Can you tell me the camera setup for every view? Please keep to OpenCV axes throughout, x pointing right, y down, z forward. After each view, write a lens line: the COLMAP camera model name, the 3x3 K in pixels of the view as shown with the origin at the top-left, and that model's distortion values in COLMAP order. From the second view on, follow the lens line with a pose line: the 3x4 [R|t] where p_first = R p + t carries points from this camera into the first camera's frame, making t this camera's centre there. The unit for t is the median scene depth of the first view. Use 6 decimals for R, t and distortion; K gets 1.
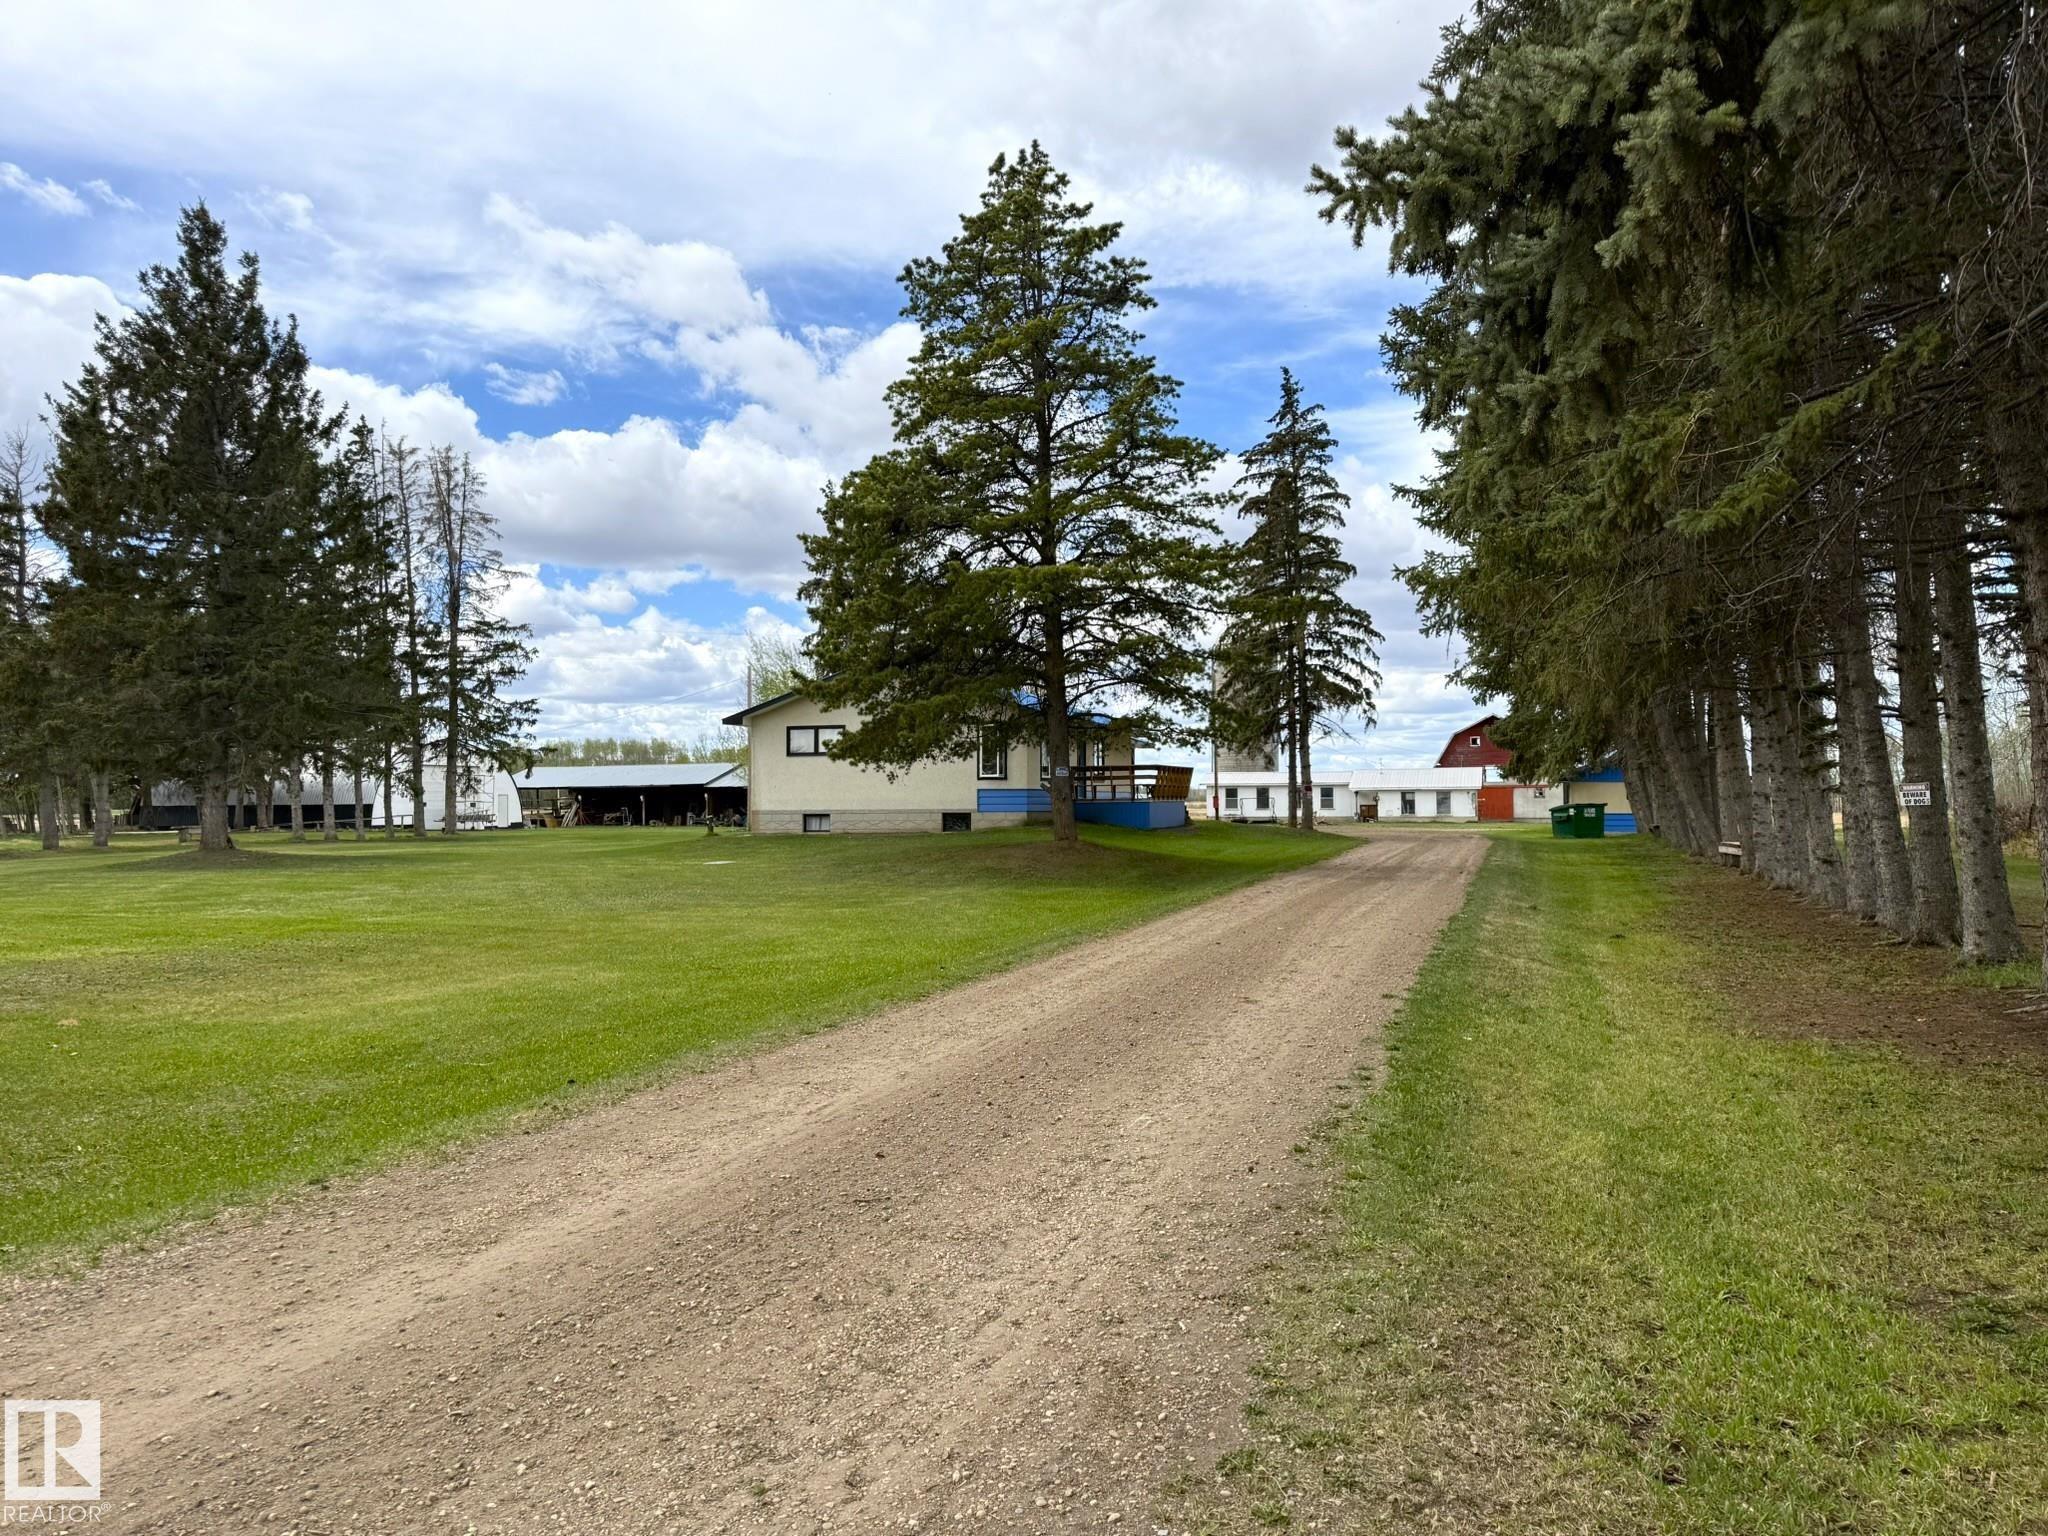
lens RADIAL K [[1420.4, 0, 1032.9], [0, 1420.4, 807.9], [0, 0, 1]] dist [0.028329, -0.033639]
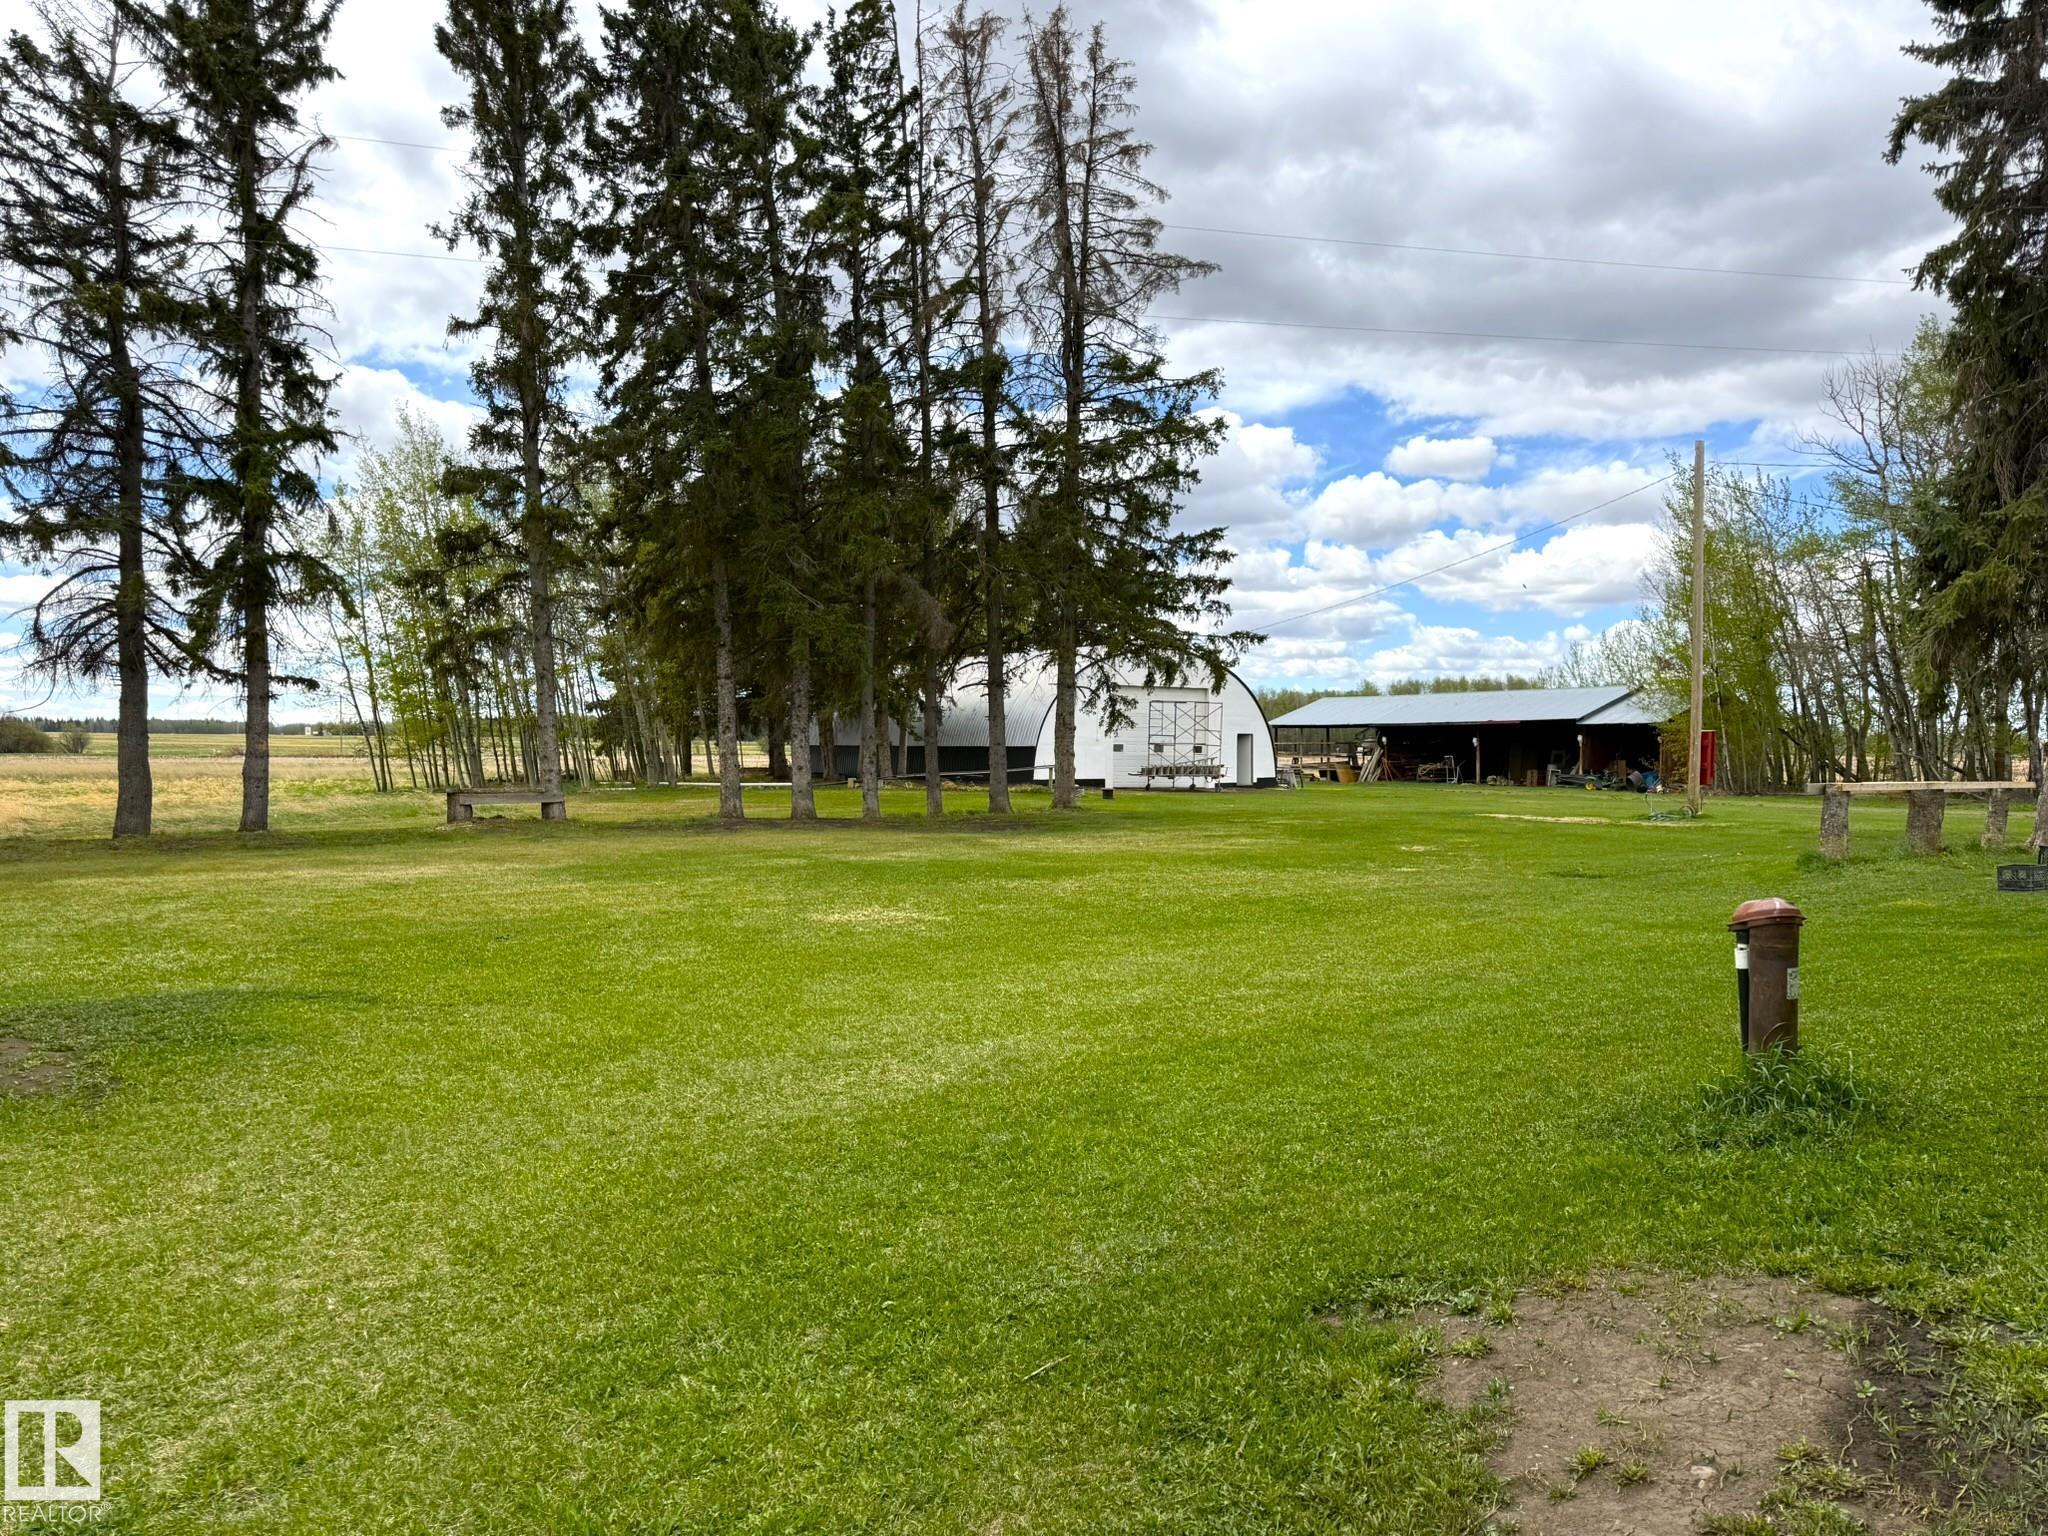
lens RADIAL K [[1420.4, 0, 1014.2], [0, 1420.4, 781.5], [0, 0, 1]] dist [0.028329, -0.033639]
pose [[0.832563, 0.025159, -0.553359, -0.130343], [-0.014111, 0.999607, 0.024217, -0.001923], [0.553751, -0.012354, 0.832591, 0.494427]]
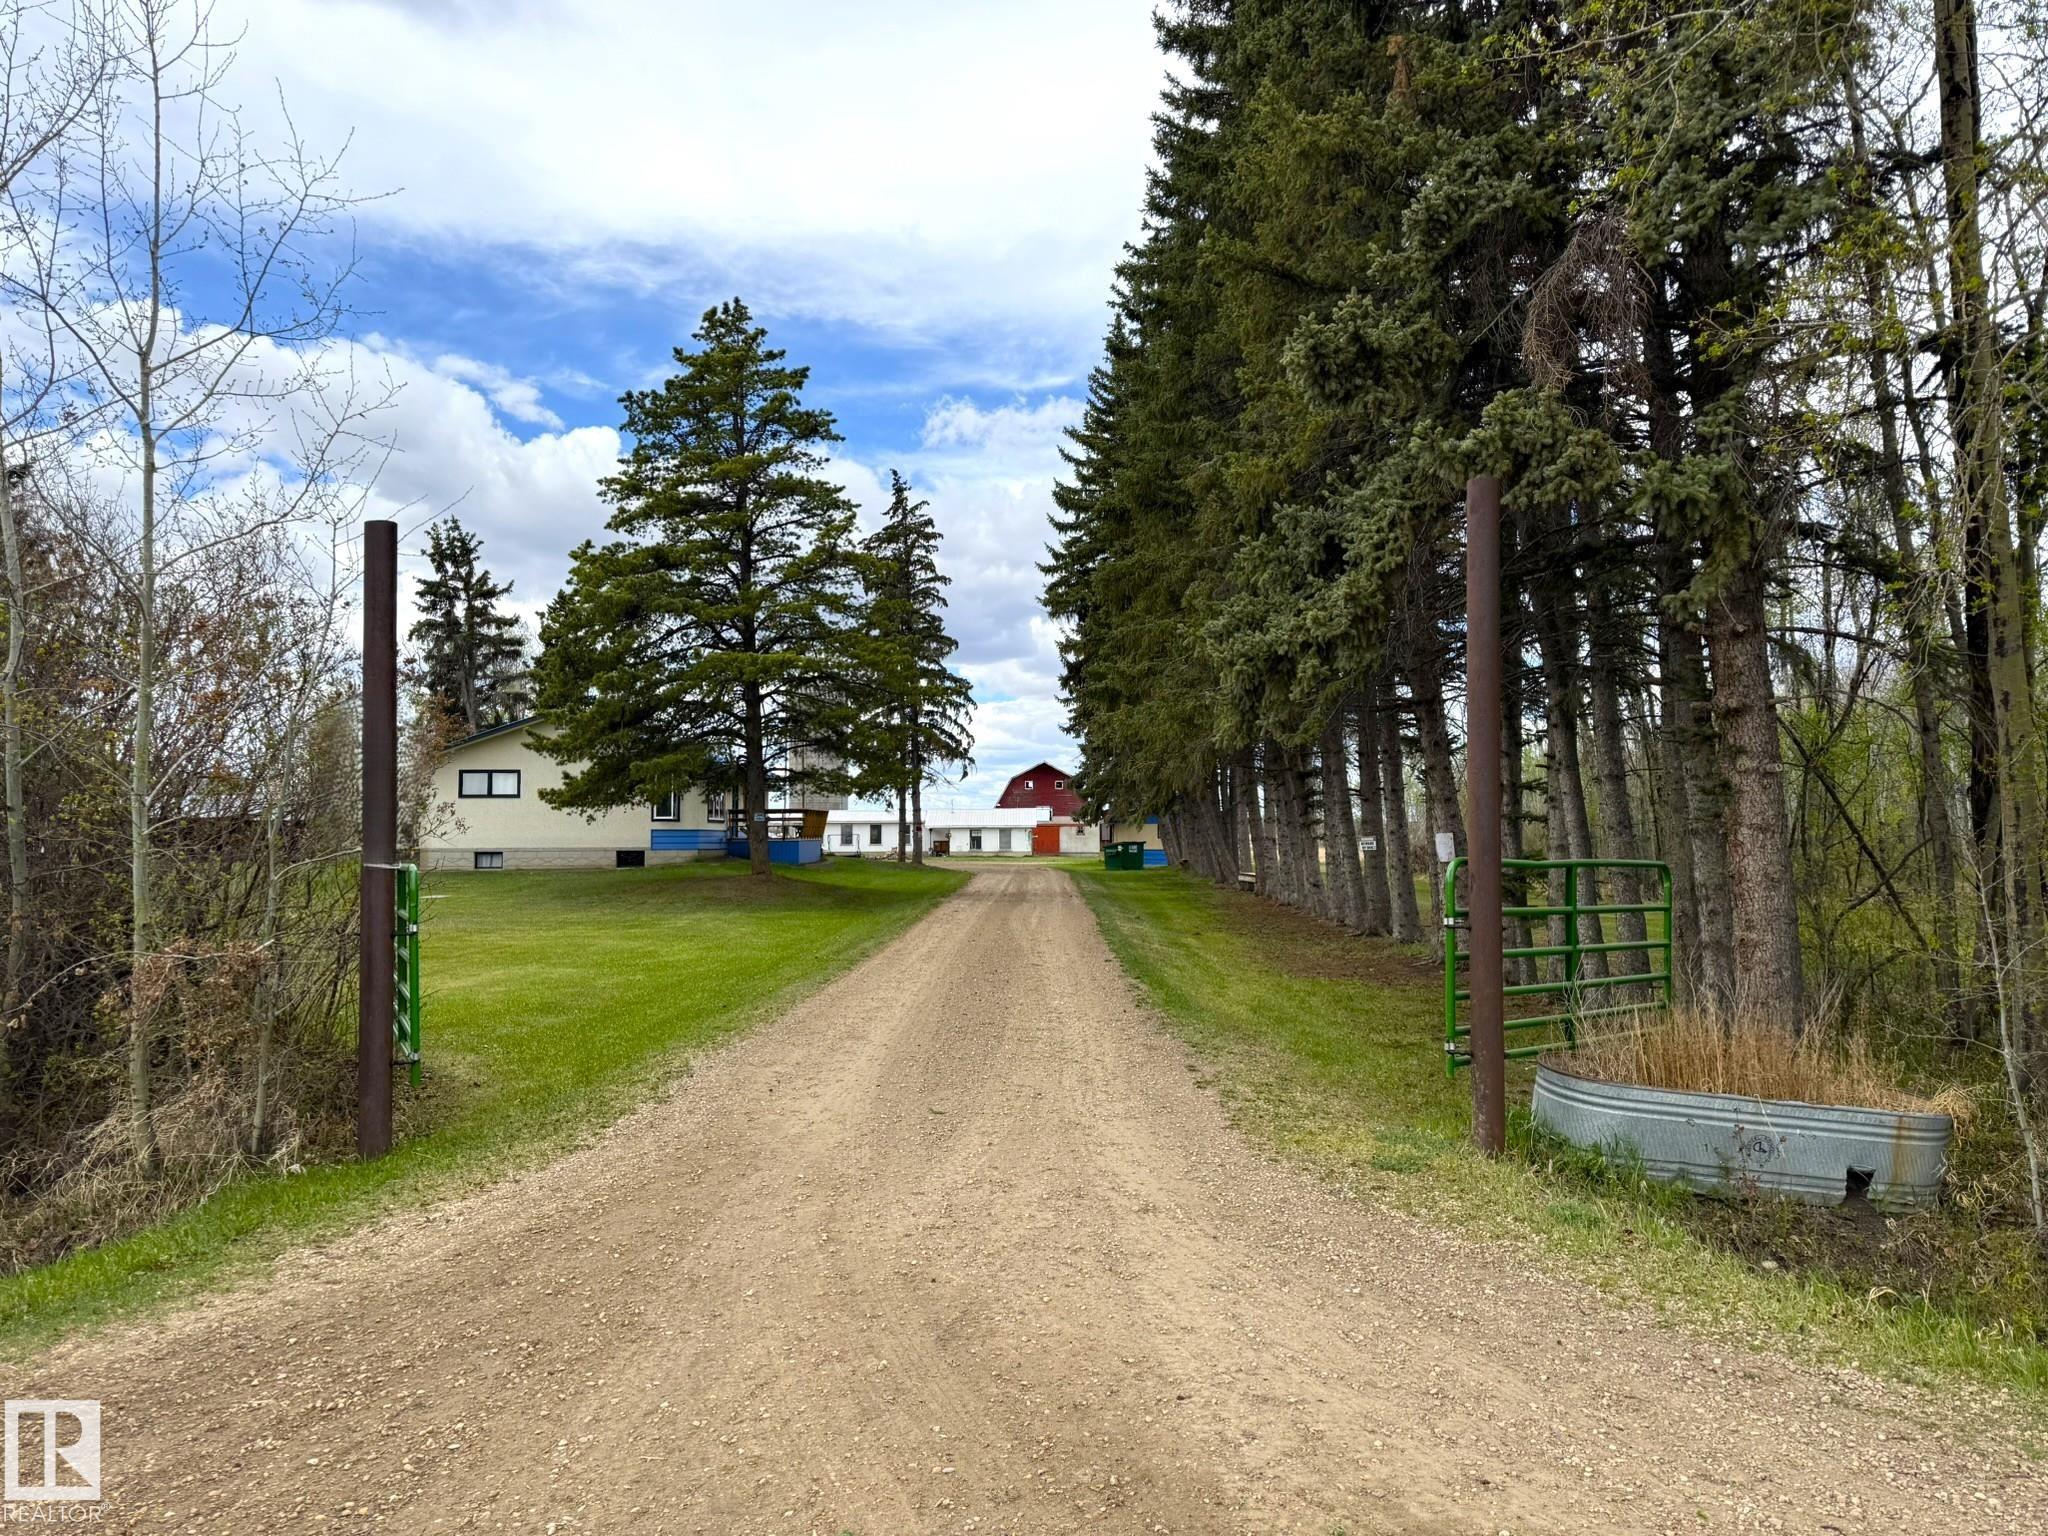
lens RADIAL K [[1420.4, 0, 1047.9], [0, 1420.4, 773.0], [0, 0, 1]] dist [0.028329, -0.033639]
pose [[0.944816, 0.017216, 0.327149, -0.056760], [-0.001466, 0.998830, -0.048330, -0.002082], [-0.327598, 0.045184, 0.943736, -0.088985]]
